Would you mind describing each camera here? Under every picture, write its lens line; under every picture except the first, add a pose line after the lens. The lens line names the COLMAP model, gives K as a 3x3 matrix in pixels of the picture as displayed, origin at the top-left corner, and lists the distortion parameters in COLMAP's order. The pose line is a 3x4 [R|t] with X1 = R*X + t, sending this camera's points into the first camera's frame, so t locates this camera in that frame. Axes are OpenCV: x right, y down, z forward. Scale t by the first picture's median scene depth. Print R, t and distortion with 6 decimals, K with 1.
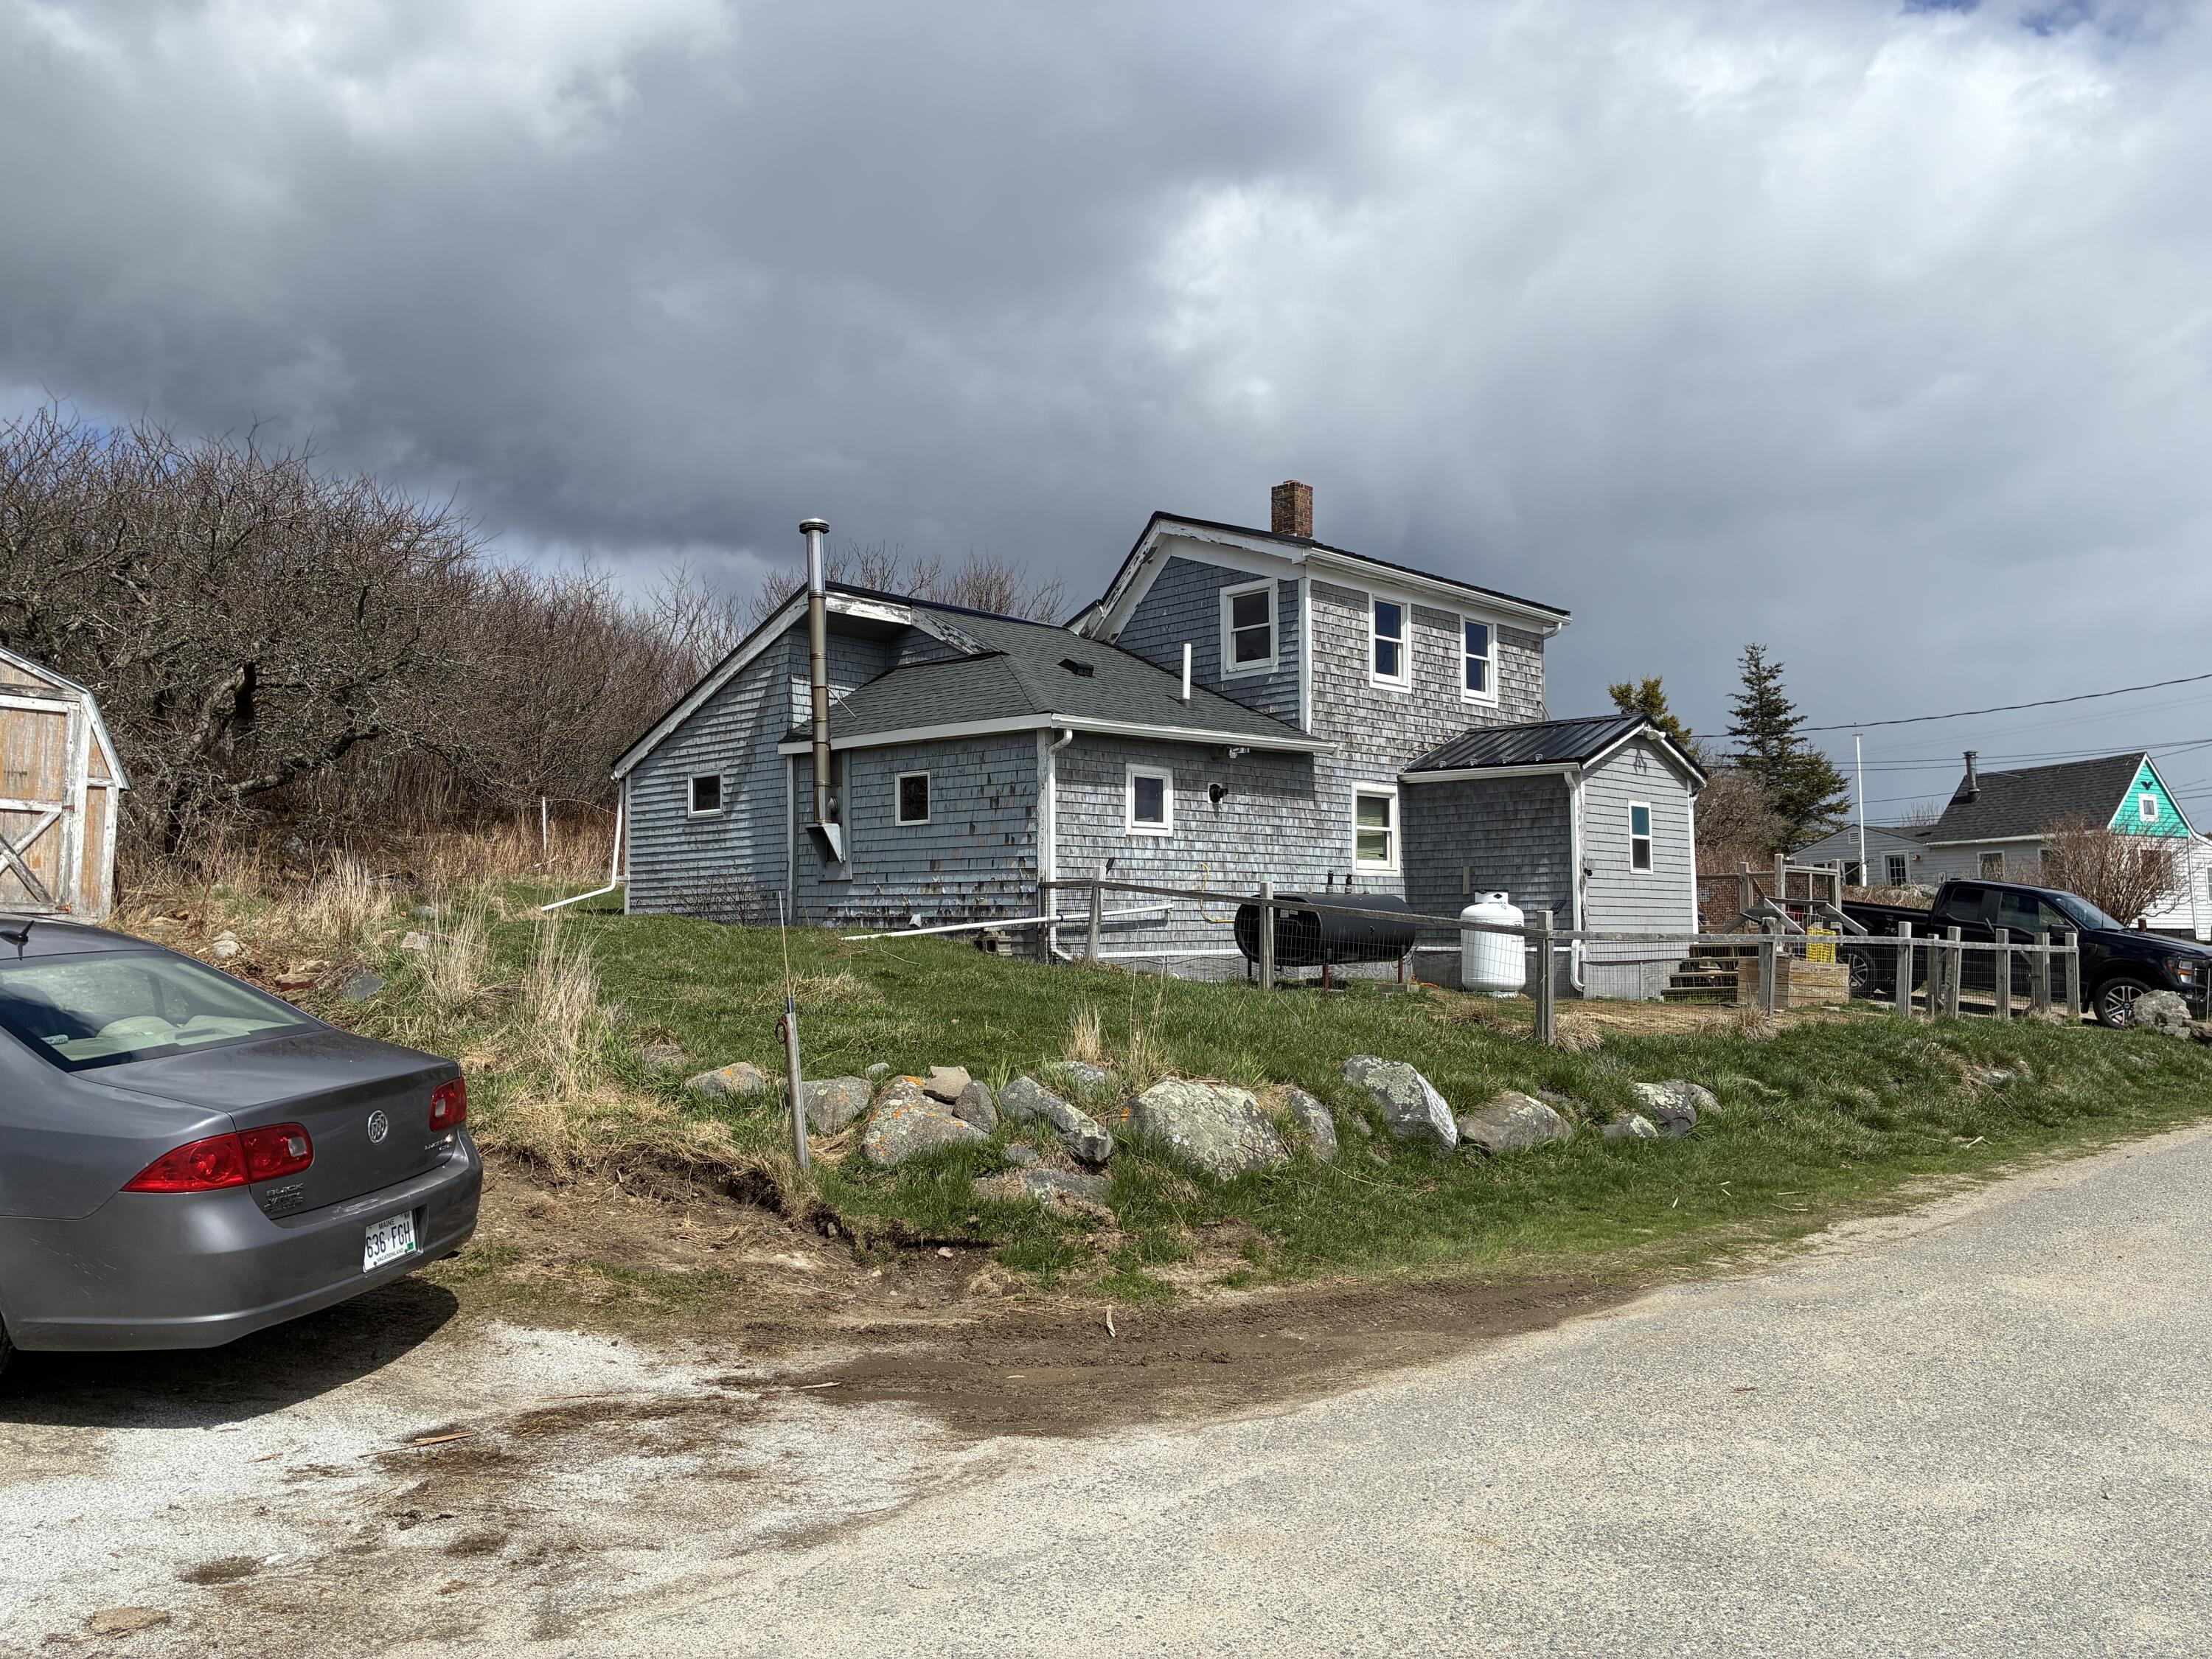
lens RADIAL K [[1685.8, 0, 1108.8], [0, 1685.8, 767.9], [0, 0, 1]] dist [0.022329, 0.002390]
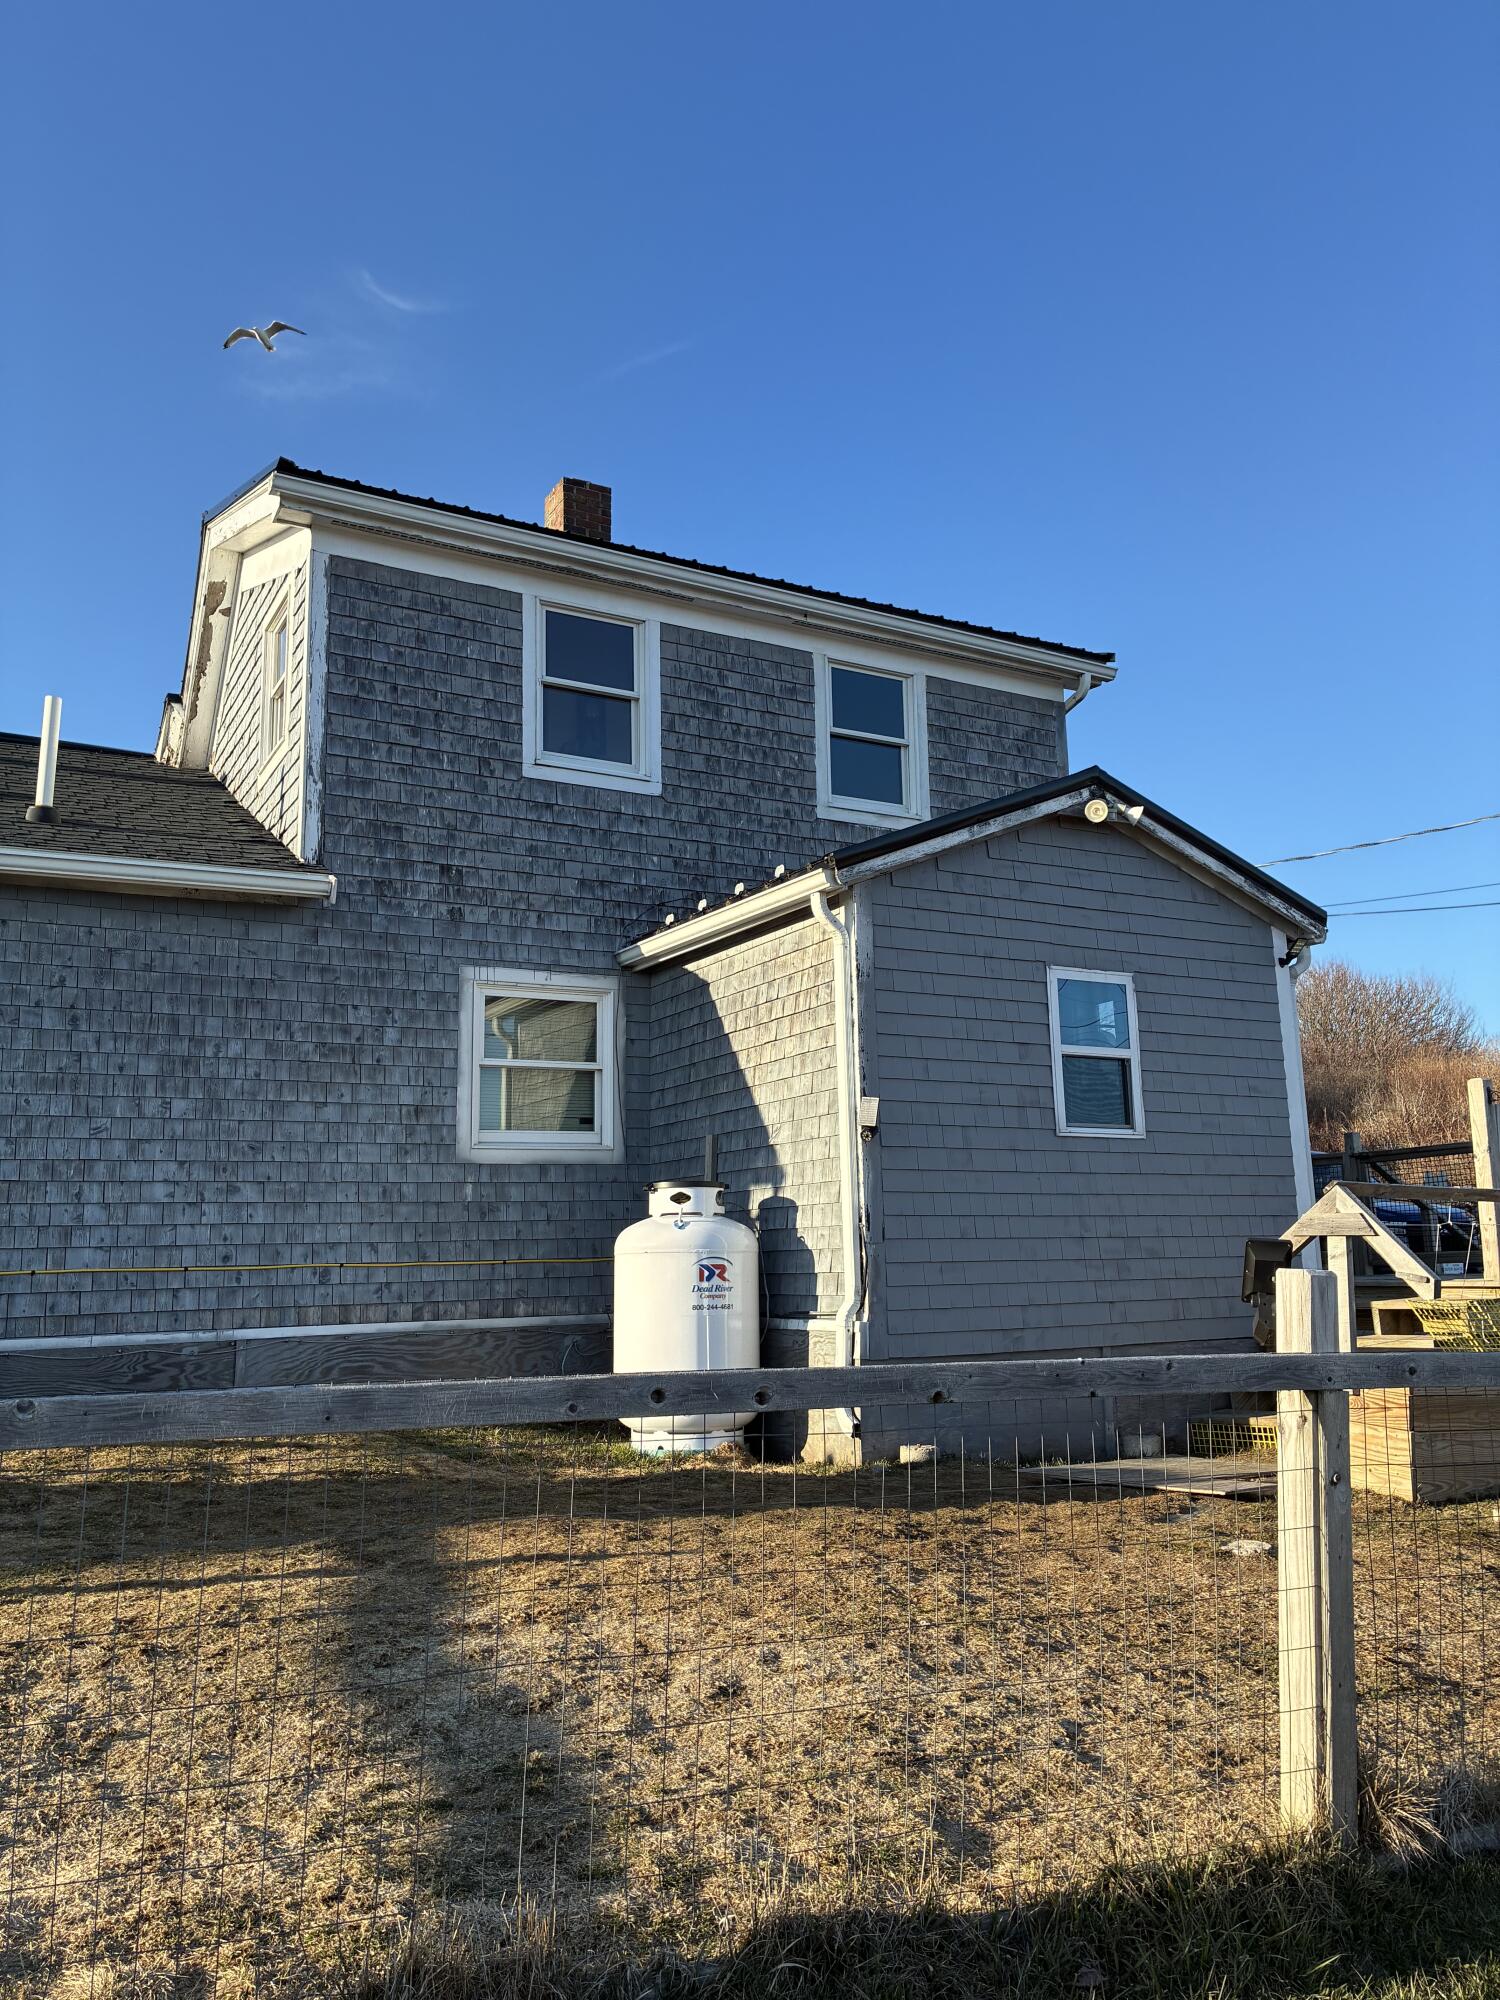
lens RADIAL K [[1526.6, 0, 750.0], [0, 1526.6, 1000.0], [0, 0, 1]] dist [0.137605, -0.000368]
pose [[0.959214, -0.058878, -0.276480, 0.344547], [0.039430, 0.996375, -0.075385, 0.054410], [0.279916, 0.061408, 0.958058, 0.611514]]
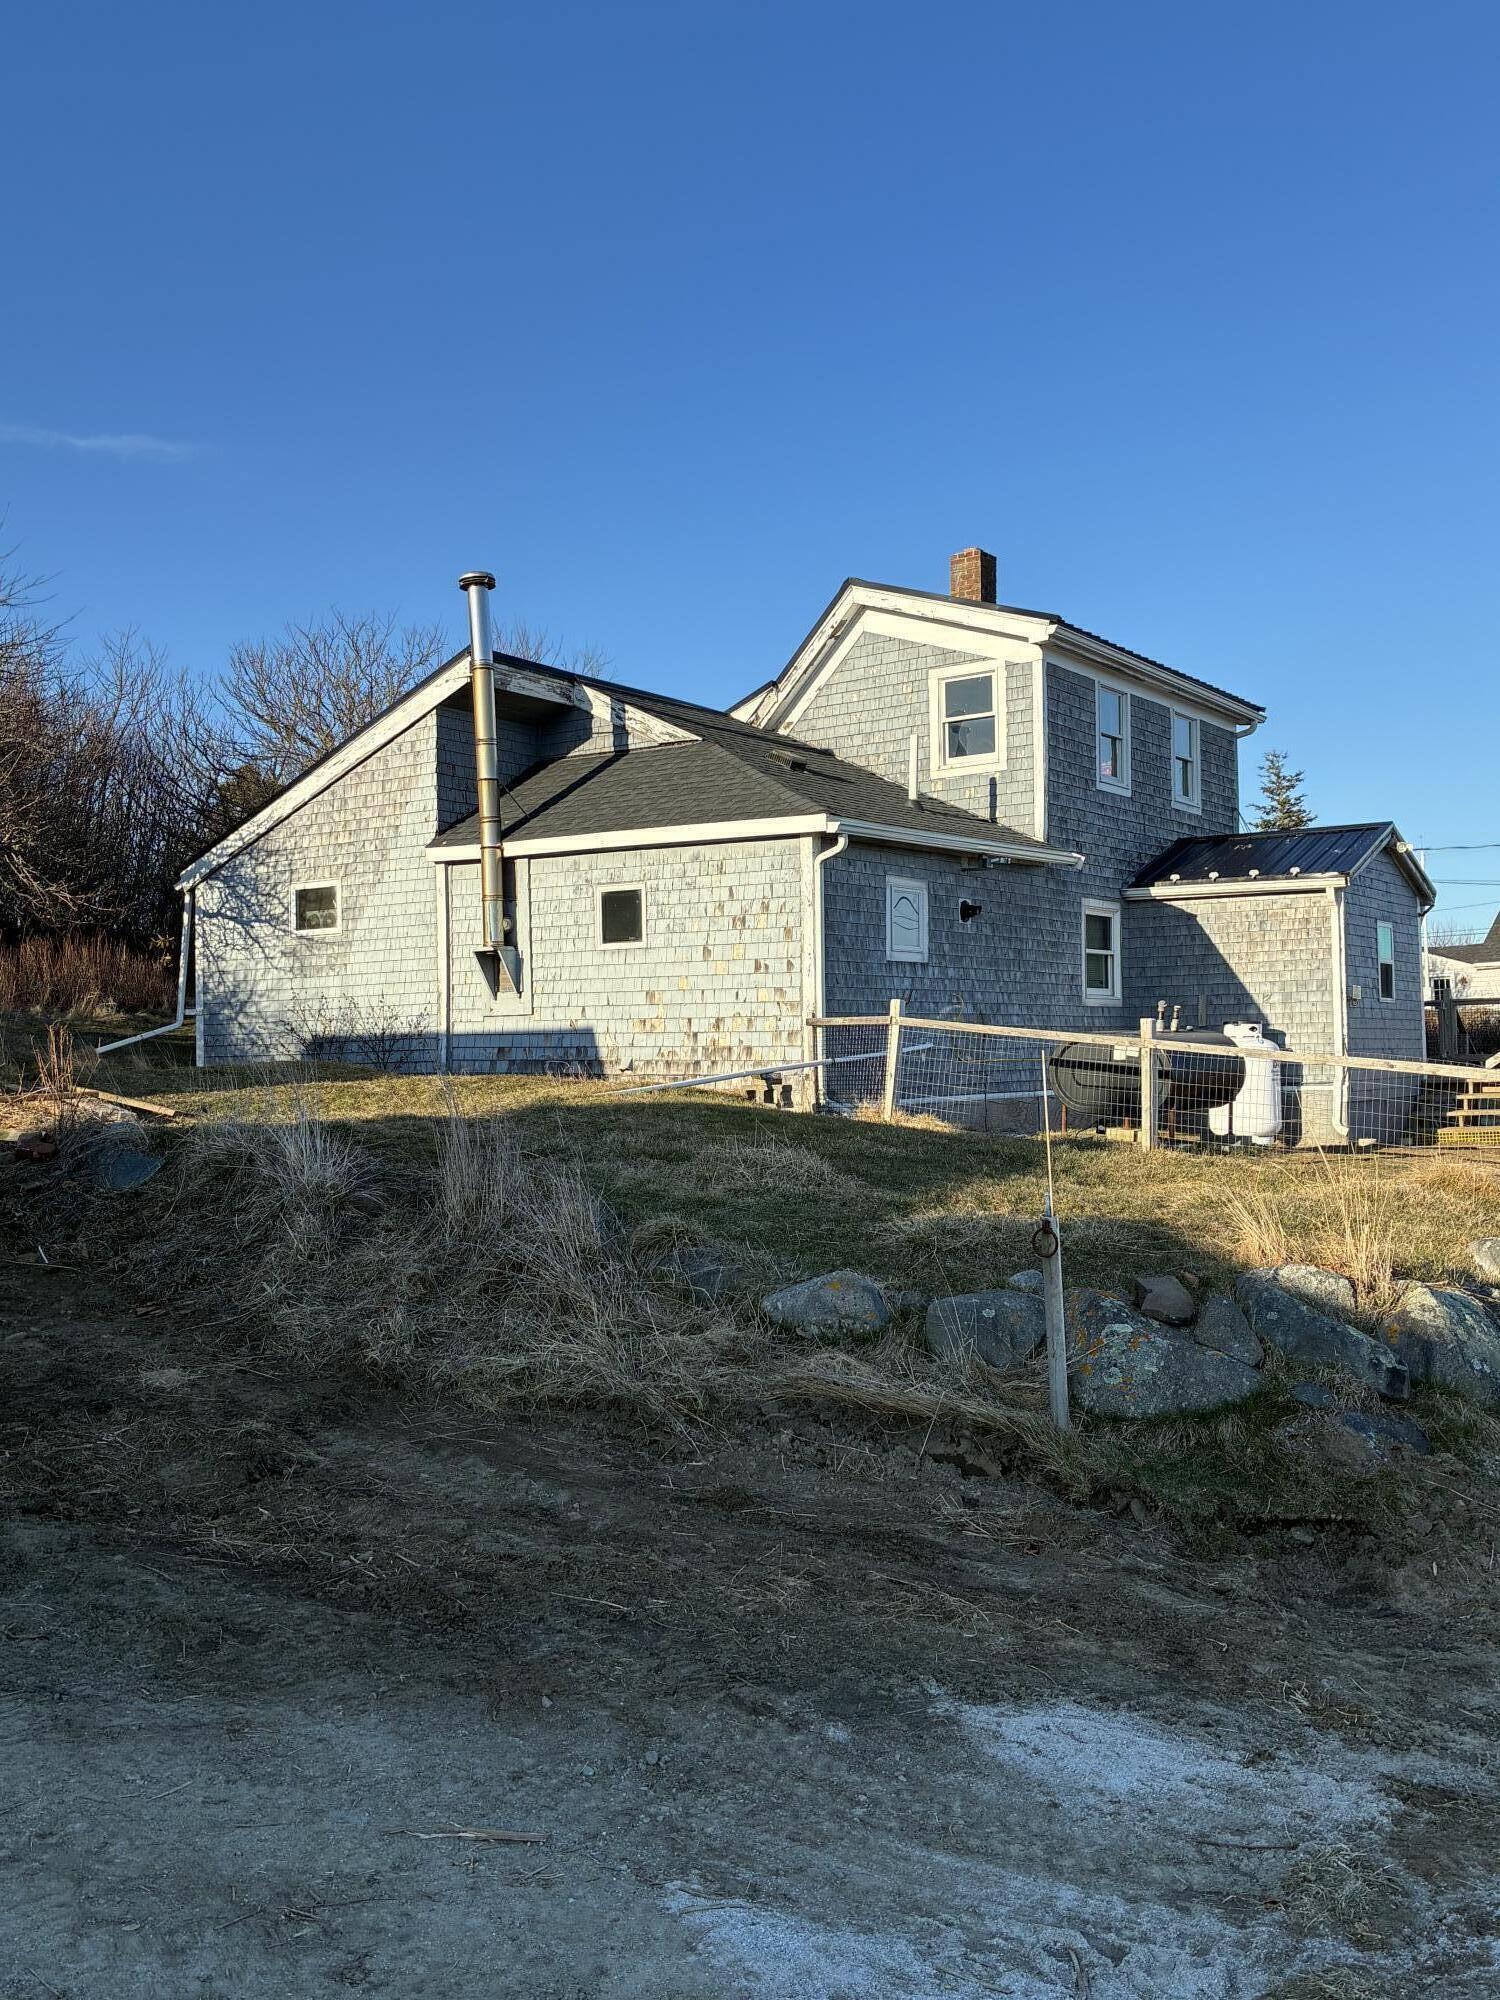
lens RADIAL K [[1816.6, 0, 744.5], [0, 1816.6, 1001.5], [0, 0, 1]] dist [0.035288, -0.003117]
pose [[0.987187, -0.003536, 0.159529, -0.181260], [-0.007241, 0.997732, 0.066920, -0.000125], [-0.159404, -0.067218, 0.984922, 0.101046]]
